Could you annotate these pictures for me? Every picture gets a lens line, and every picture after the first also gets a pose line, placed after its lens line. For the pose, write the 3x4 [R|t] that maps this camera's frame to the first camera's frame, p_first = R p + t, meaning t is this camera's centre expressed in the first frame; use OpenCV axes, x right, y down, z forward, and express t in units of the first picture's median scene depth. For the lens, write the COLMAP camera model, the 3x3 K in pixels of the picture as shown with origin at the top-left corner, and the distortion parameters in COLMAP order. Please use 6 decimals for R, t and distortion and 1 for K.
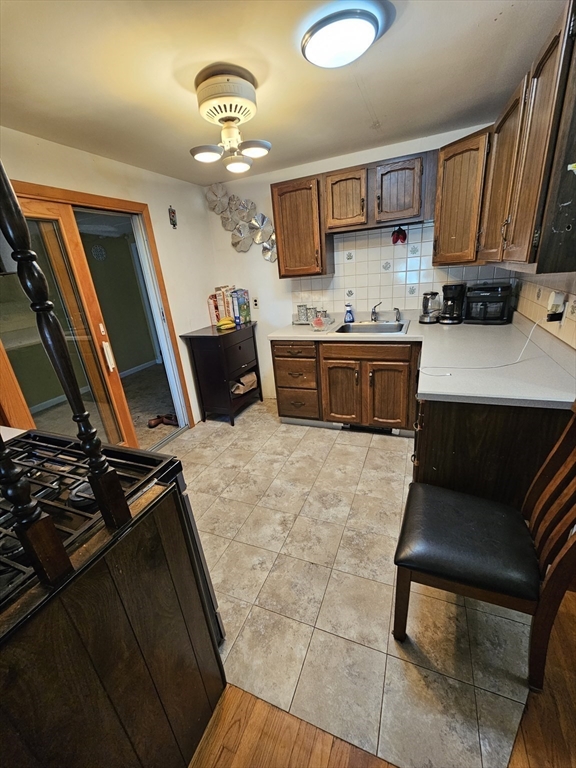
lens RADIAL K [[316.9, 0, 288.8], [0, 316.9, 385.3], [0, 0, 1]] dist [-0.003480, 0.000660]
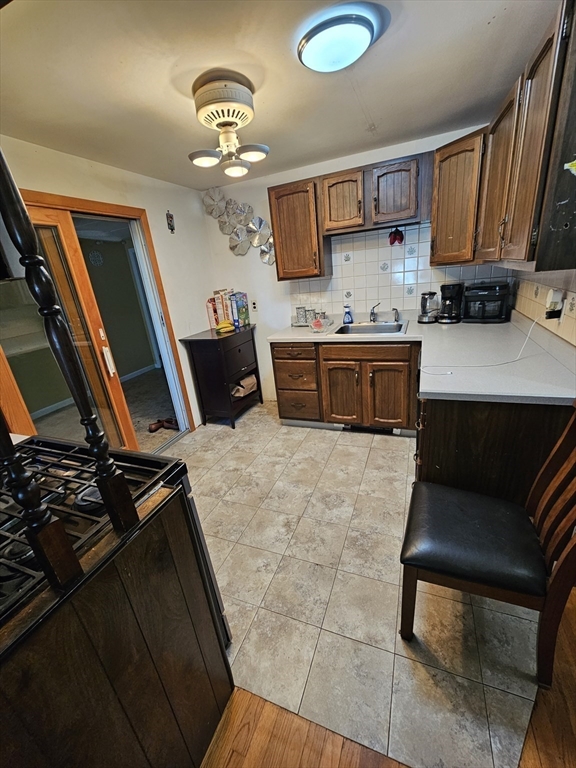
lens RADIAL K [[316.9, 0, 288.4], [0, 316.9, 385.1], [0, 0, 1]] dist [-0.003480, 0.000660]
pose [[0.999849, -0.017025, 0.003337, -0.010527], [0.017051, 0.999823, -0.007968, 0.003069], [-0.003200, 0.008024, 0.999963, -0.003359]]
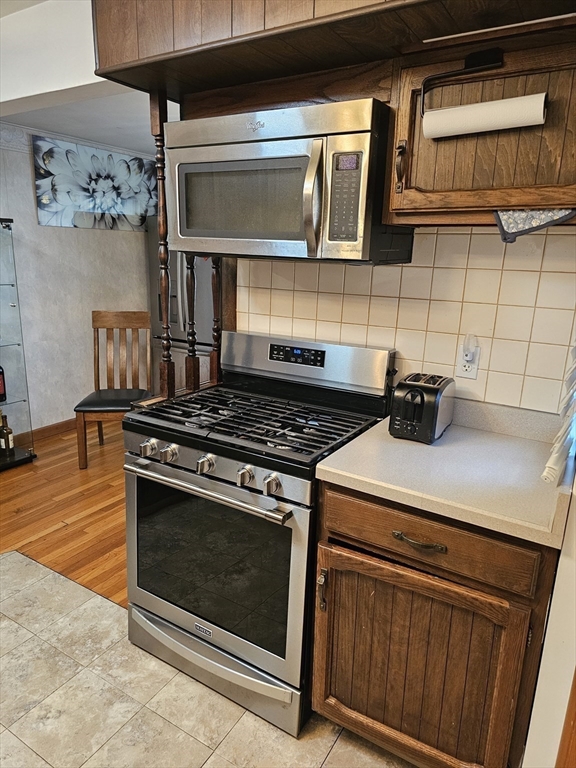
lens RADIAL K [[519.3, 0, 285.1], [0, 519.3, 383.8], [0, 0, 1]] dist [0.045257, -0.037514]
pose [[-0.985222, 0.016248, 0.170509, -0.774088], [0.109008, 0.827340, 0.551023, -0.510267], [-0.132116, 0.561467, -0.816885, 1.494539]]
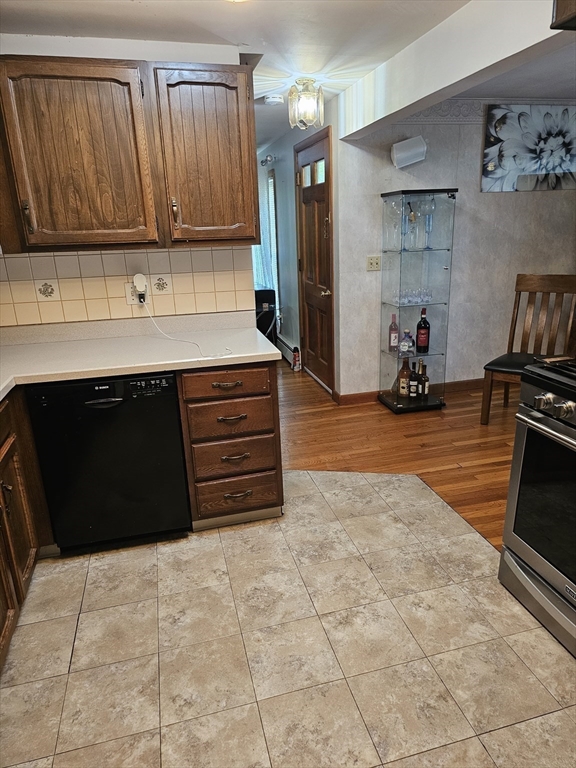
lens RADIAL K [[519.3, 0, 292.9], [0, 519.3, 384.0], [0, 0, 1]] dist [0.045257, -0.037514]
pose [[-0.599484, -0.133238, 0.789219, -0.858881], [0.357000, 0.838016, 0.412651, -0.506574], [-0.716359, 0.529129, -0.454811, 1.583934]]
